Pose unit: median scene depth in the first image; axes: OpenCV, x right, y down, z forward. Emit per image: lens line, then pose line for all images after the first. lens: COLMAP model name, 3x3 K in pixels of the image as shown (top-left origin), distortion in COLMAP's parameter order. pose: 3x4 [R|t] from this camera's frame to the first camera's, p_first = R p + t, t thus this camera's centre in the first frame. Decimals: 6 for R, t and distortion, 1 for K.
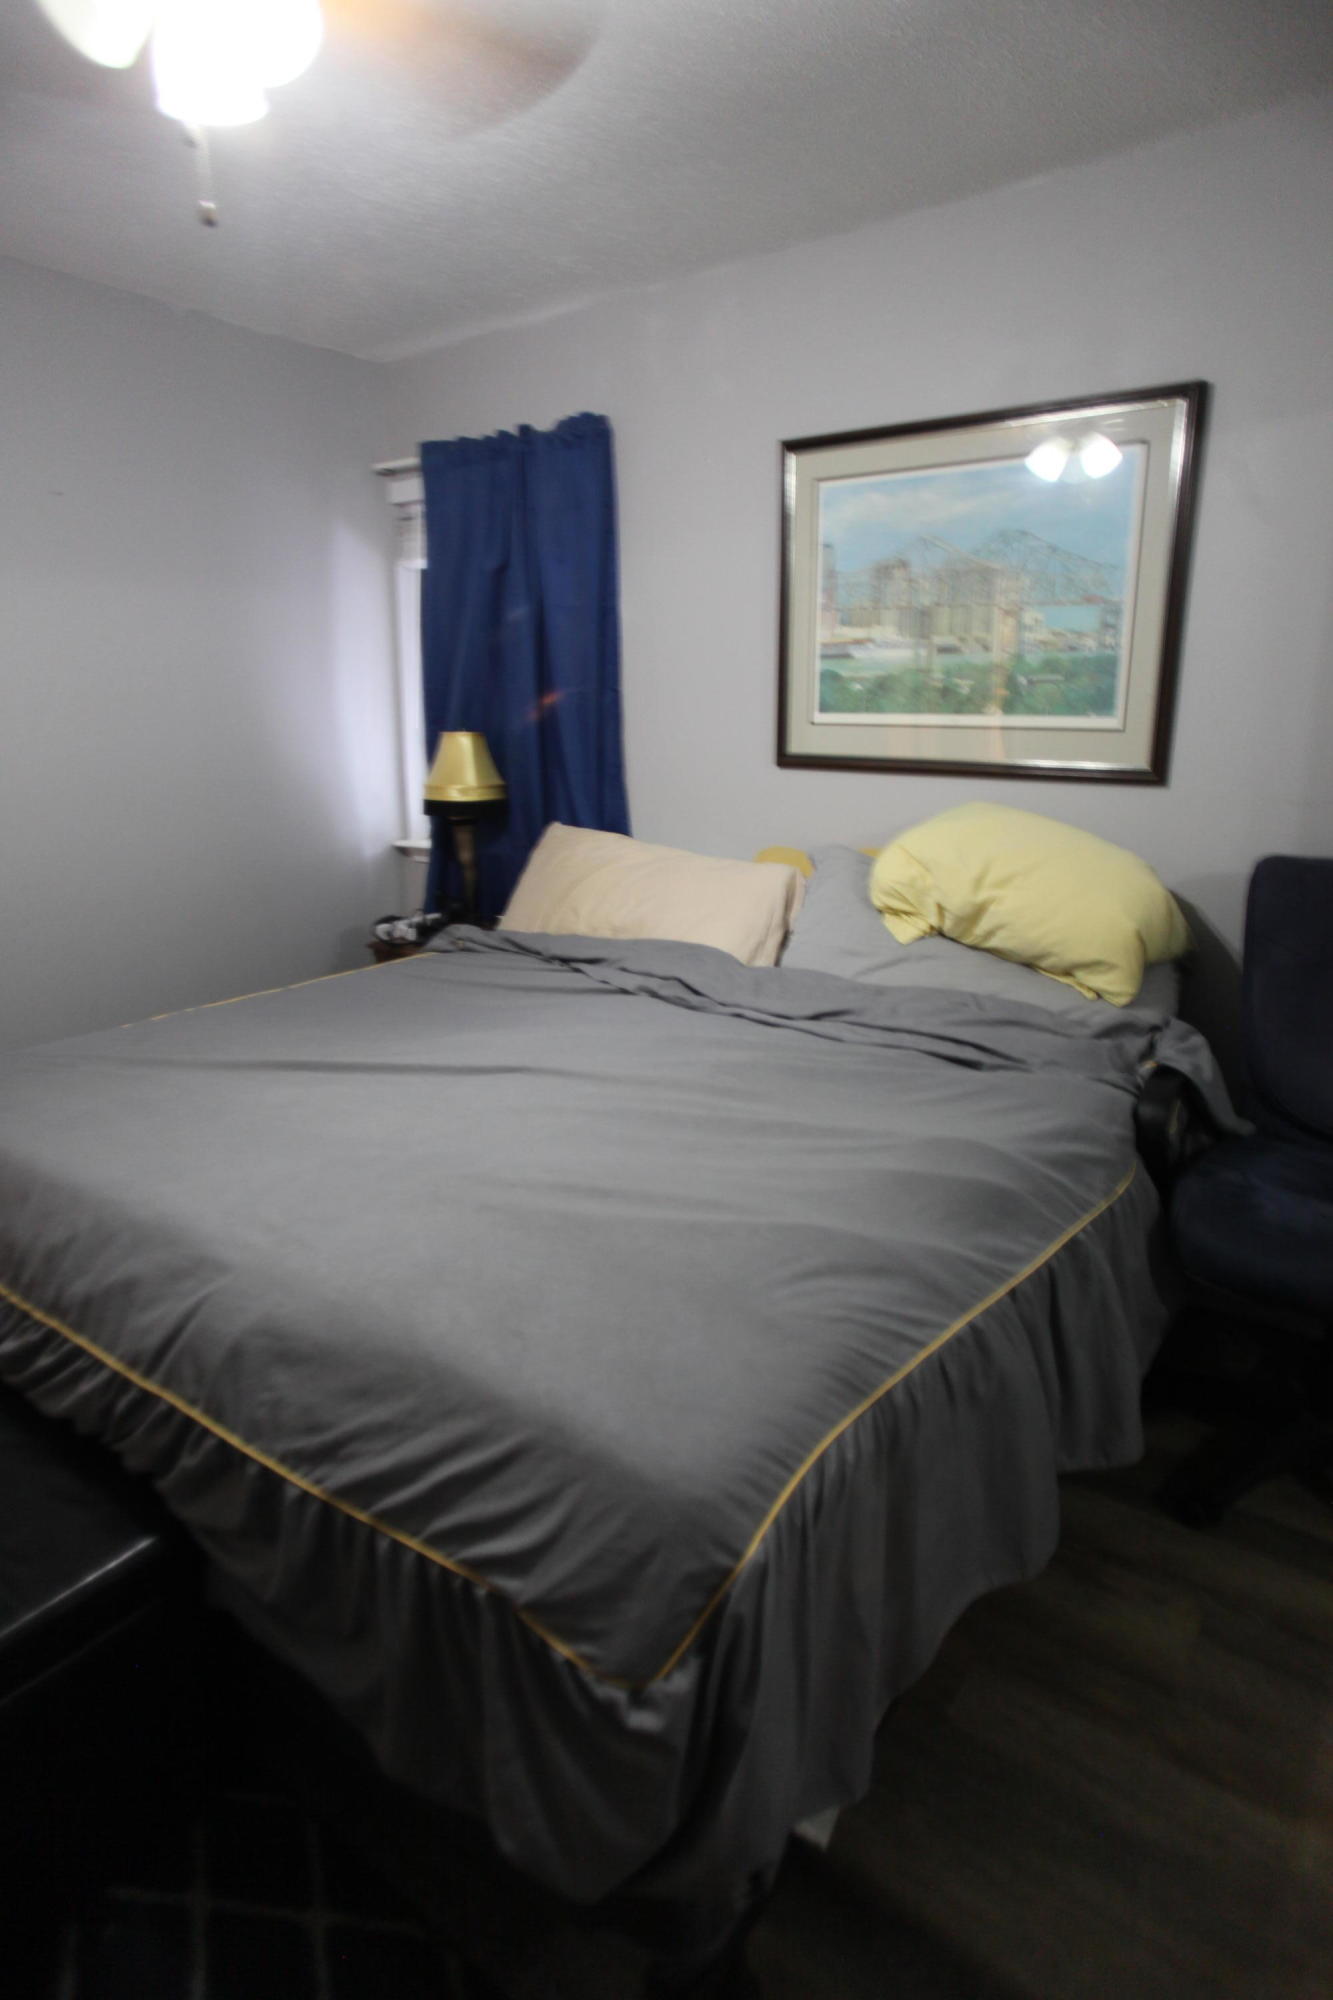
lens RADIAL K [[1142.9, 0, 655.5], [0, 1142.9, 995.4], [0, 0, 1]] dist [-0.068977, 0.053590]
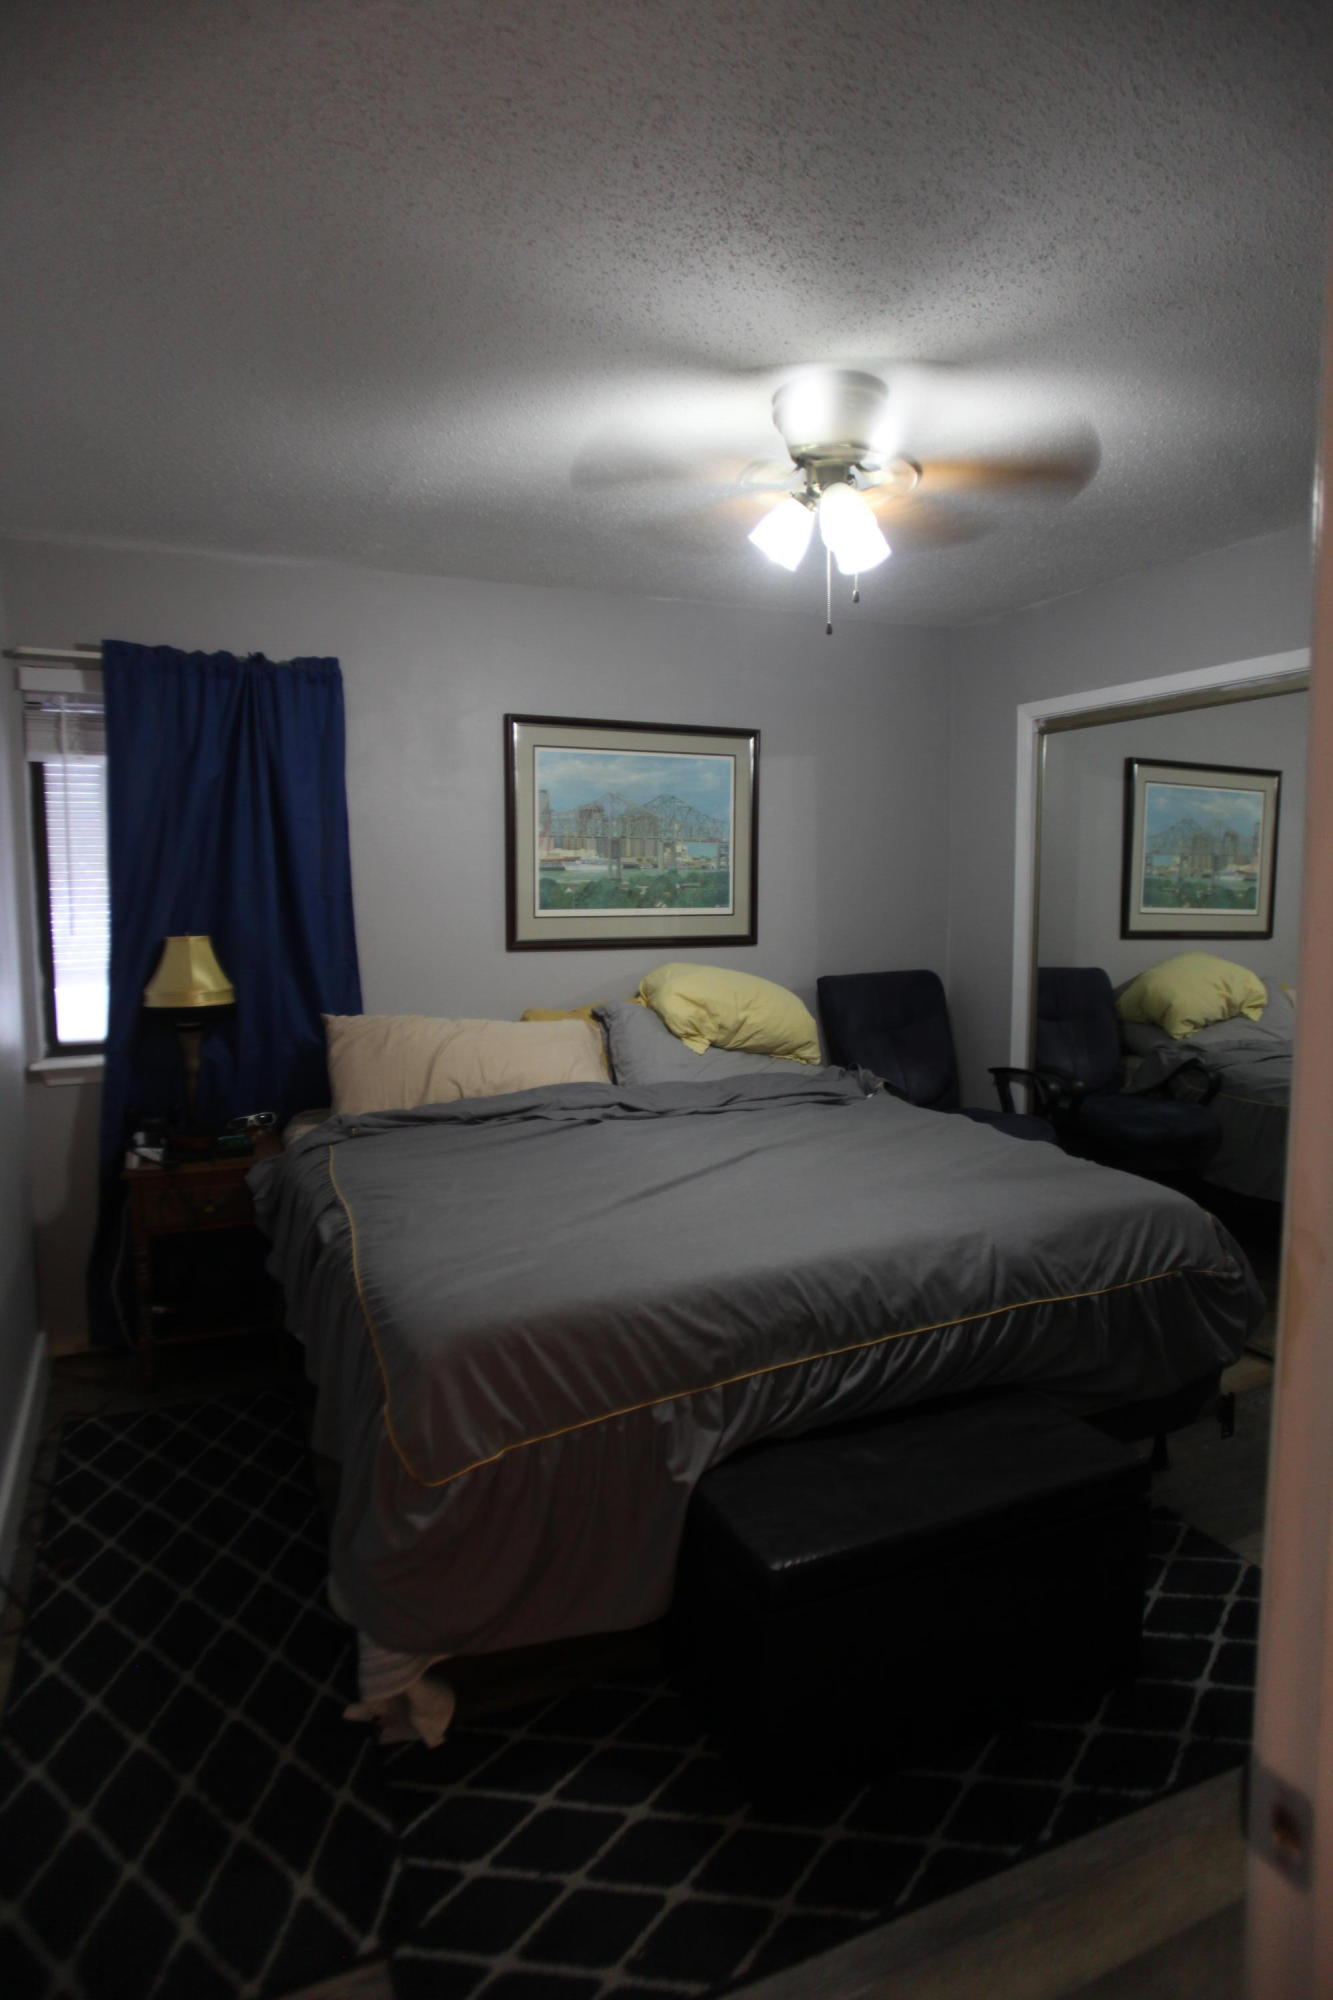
lens RADIAL K [[1142.9, 0, 655.5], [0, 1142.9, 995.4], [0, 0, 1]] dist [-0.068977, 0.053590]
pose [[0.478946, -0.085262, 0.873694, -1.079042], [0.222558, 0.974548, -0.026898, -0.088907], [-0.849163, 0.207330, 0.485732, 0.265529]]
